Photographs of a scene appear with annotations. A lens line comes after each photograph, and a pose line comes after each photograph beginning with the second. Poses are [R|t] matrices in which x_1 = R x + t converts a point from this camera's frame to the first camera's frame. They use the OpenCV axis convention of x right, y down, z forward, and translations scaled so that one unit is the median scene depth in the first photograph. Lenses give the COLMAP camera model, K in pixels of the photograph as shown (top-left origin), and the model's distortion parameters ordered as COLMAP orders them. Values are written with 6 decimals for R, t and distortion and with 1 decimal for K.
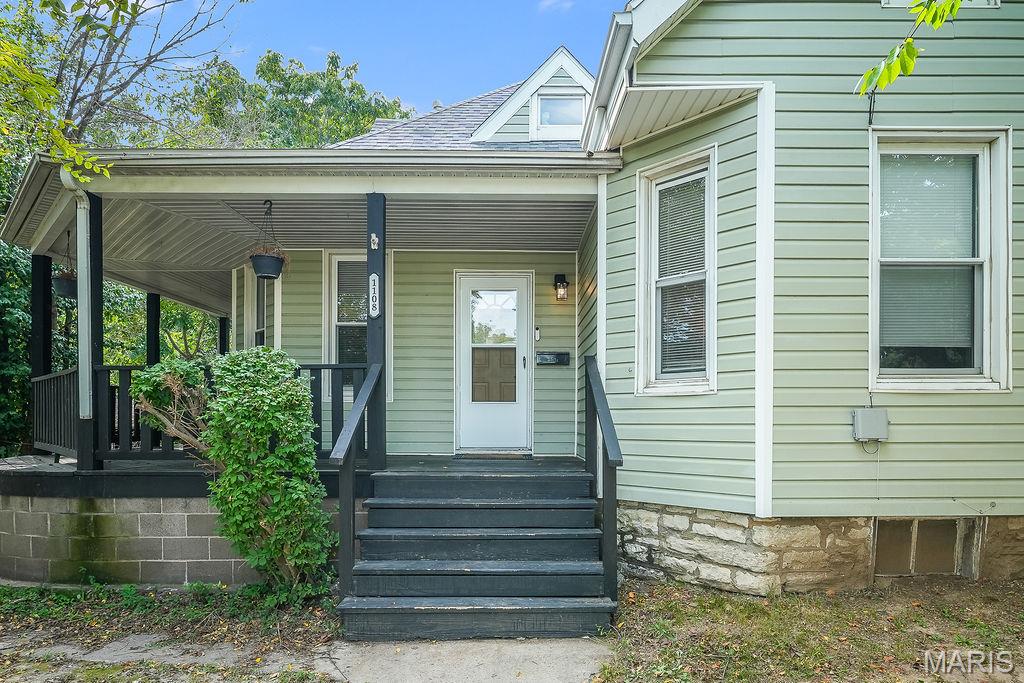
lens RADIAL K [[569.4, 0, 503.4], [0, 569.4, 421.3], [0, 0, 1]] dist [-0.005889, 0.001461]
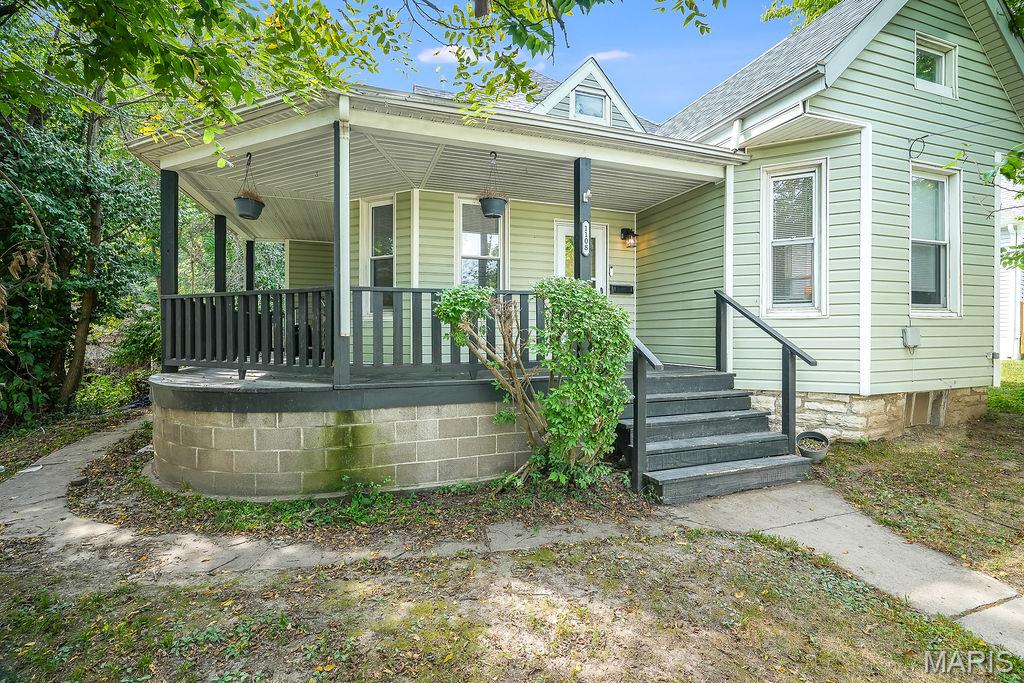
lens RADIAL K [[440.8, 0, 511.6], [0, 440.8, 335.9], [0, 0, 1]] dist [0.000136, 0.000377]
pose [[0.946848, -0.005751, 0.321630, -0.755069], [0.004796, 0.999981, 0.003762, -0.007138], [-0.321646, -0.002020, 0.946858, 0.124243]]
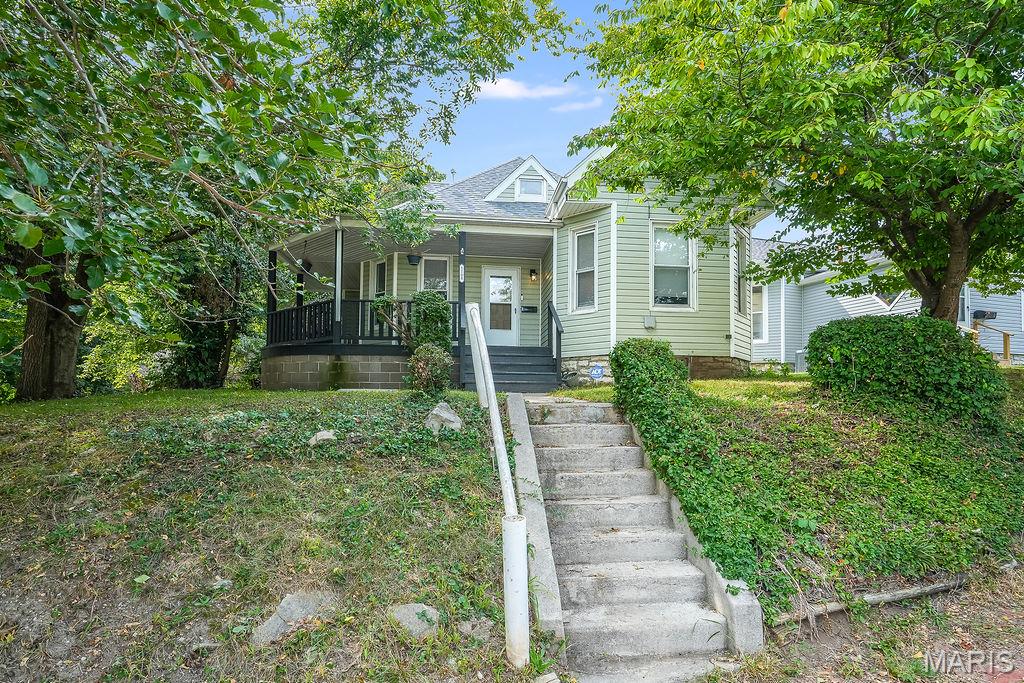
lens RADIAL K [[489.8, 0, 504.2], [0, 489.8, 383.6], [0, 0, 1]] dist [-0.000320, 0.000043]
pose [[0.995254, 0.011631, 0.096611, -0.260942], [-0.007404, 0.999004, -0.043991, 0.360179], [-0.097026, 0.043067, 0.994350, -1.139468]]
